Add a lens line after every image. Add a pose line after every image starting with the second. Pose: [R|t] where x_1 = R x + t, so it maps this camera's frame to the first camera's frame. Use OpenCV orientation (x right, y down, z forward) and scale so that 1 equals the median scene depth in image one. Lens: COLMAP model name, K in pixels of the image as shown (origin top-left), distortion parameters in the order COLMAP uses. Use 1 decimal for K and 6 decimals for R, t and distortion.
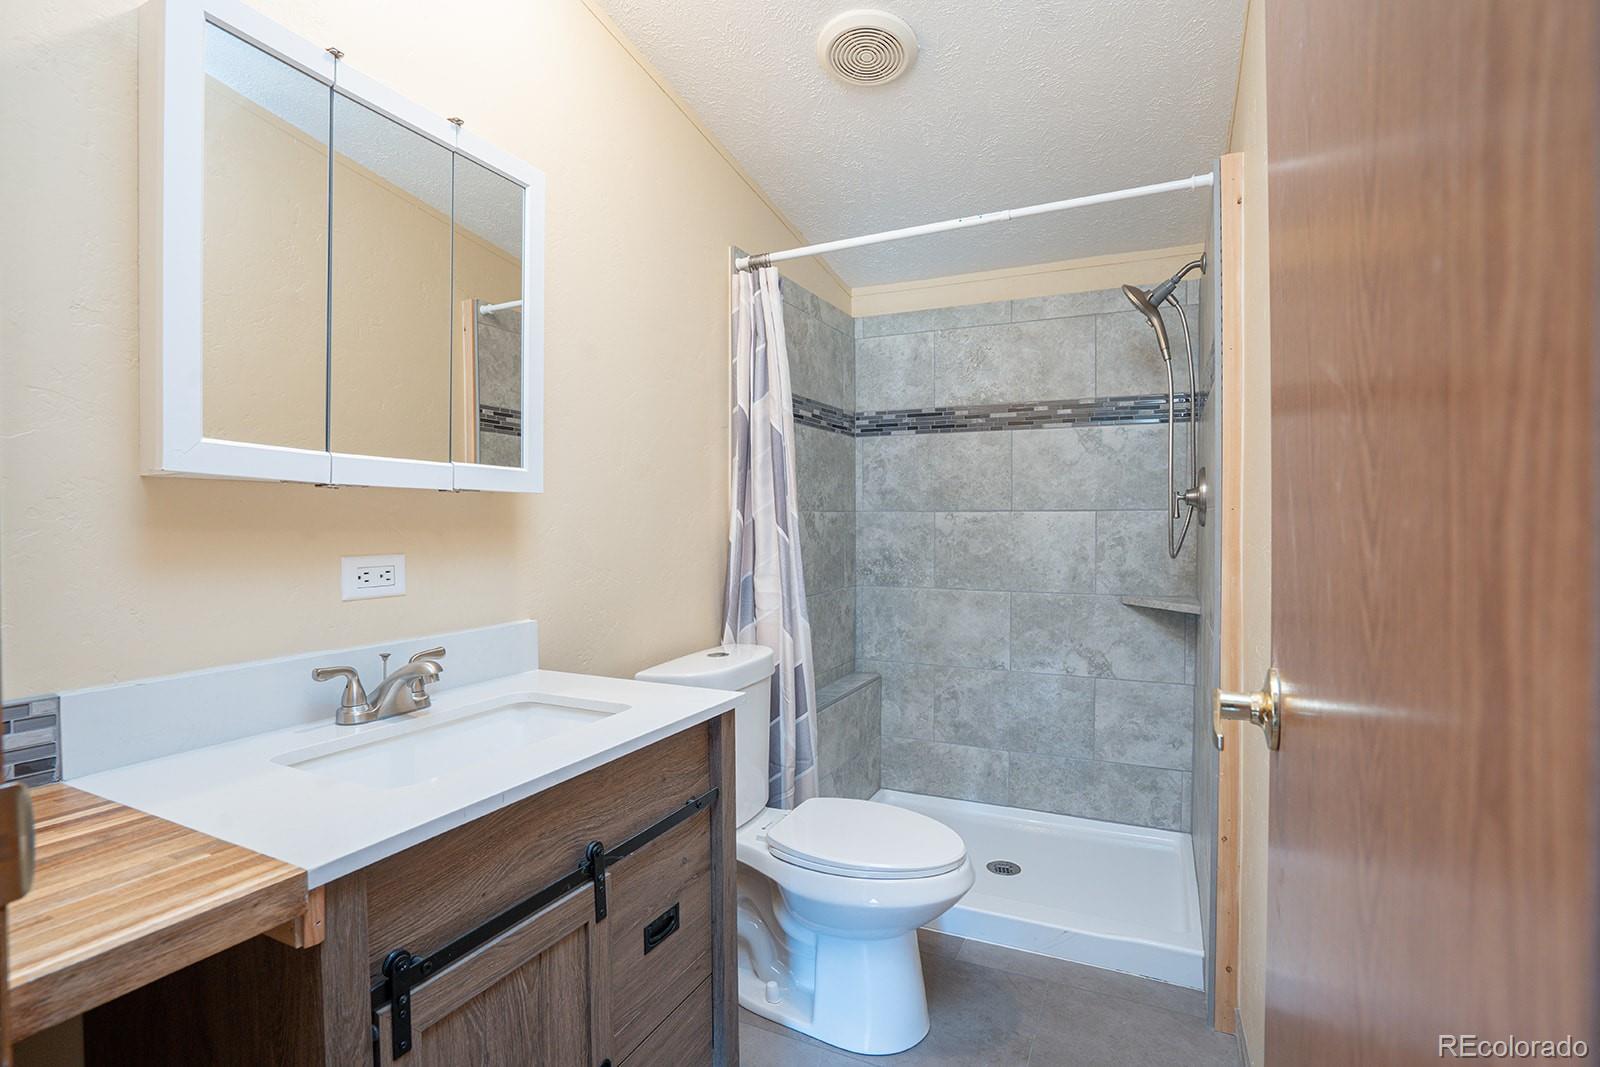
lens RADIAL K [[750.2, 0, 800.0], [0, 750.2, 533.5], [0, 0, 1]] dist [-0.060636, 0.023771]
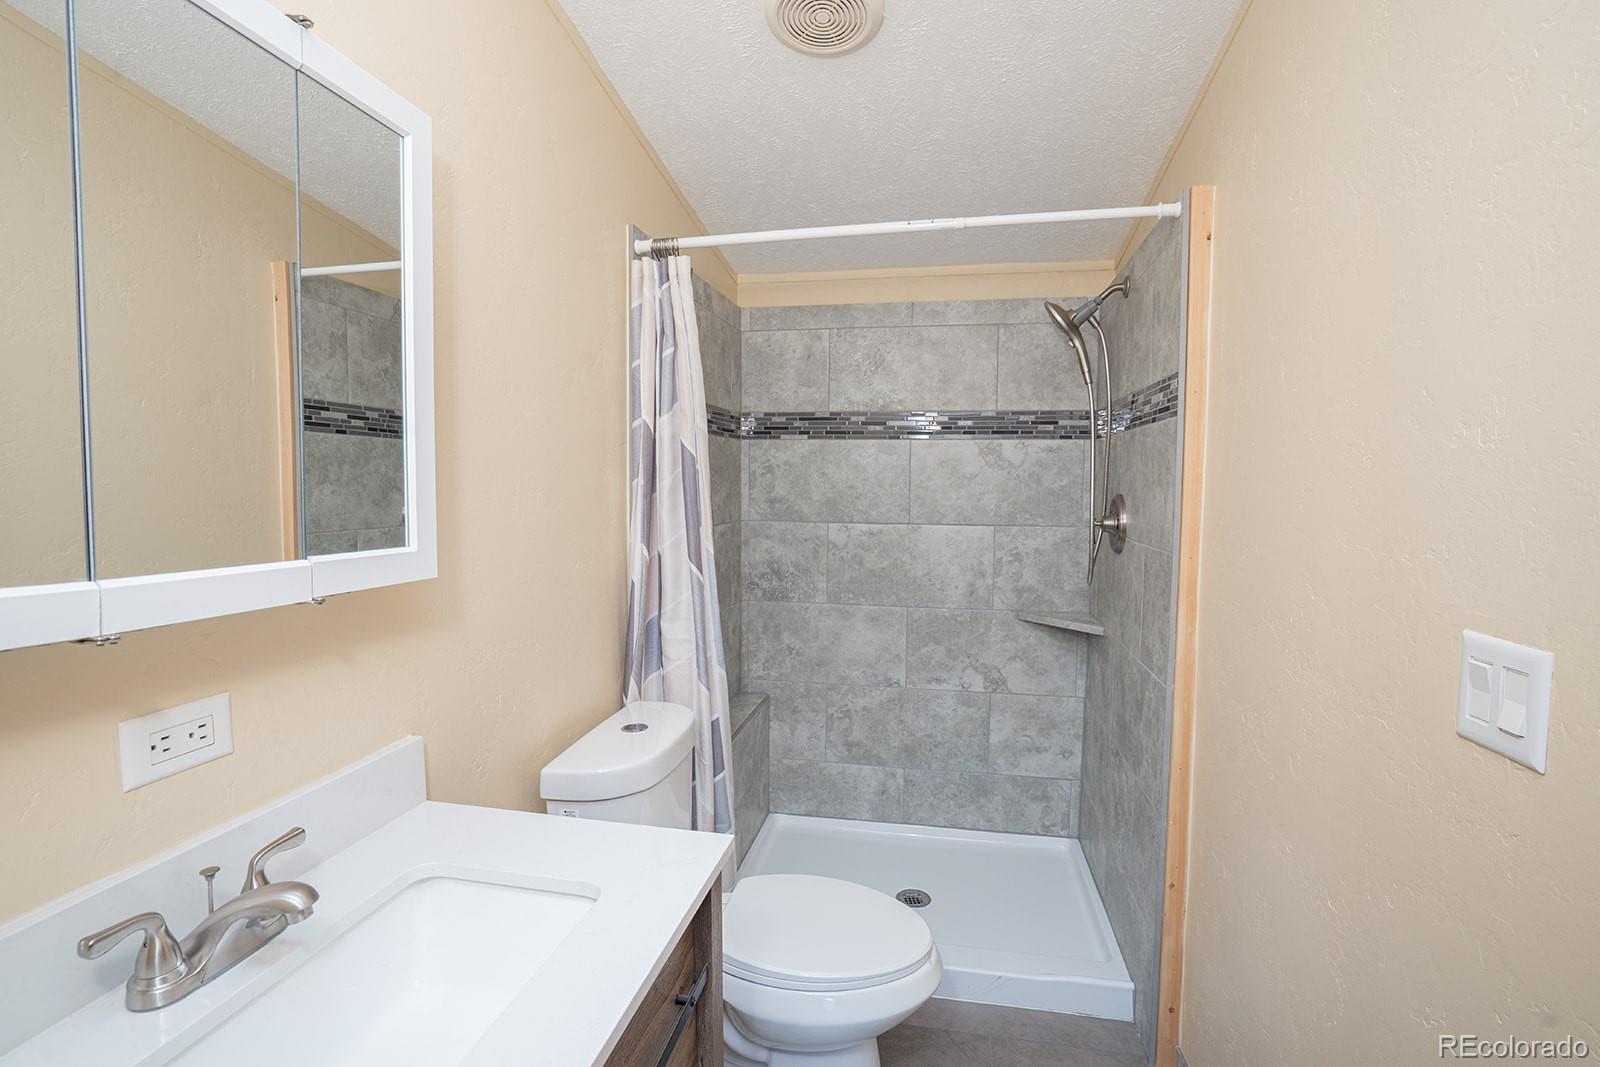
lens RADIAL K [[735.9, 0, 799.7], [0, 735.9, 532.0], [0, 0, 1]] dist [-0.062570, 0.024939]
pose [[0.969031, -0.009161, 0.246768, -0.092301], [-0.002627, 0.998873, 0.047399, -0.068152], [-0.246924, -0.046580, 0.967915, 0.124591]]
